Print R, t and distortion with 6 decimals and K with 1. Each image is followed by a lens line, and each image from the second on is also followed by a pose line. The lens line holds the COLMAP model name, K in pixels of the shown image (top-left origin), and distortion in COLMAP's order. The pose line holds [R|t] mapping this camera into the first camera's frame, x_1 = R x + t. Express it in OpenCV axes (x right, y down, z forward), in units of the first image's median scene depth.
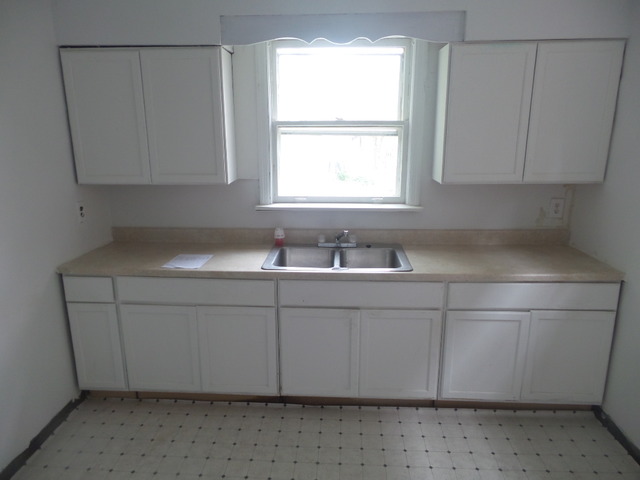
lens RADIAL K [[438.2, 0, 320.0], [0, 438.2, 237.7], [0, 0, 1]] dist [0.003943, 0.001277]
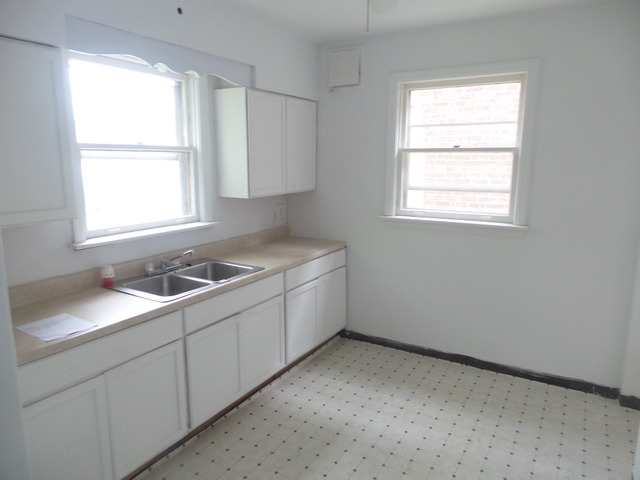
lens RADIAL K [[438.2, 0, 319.9], [0, 438.2, 237.8], [0, 0, 1]] dist [0.003943, 0.001277]
pose [[0.477630, -0.151415, 0.865415, -0.700823], [0.207748, 0.976566, 0.056204, -0.041332], [-0.853645, 0.152944, 0.497894, 0.228938]]
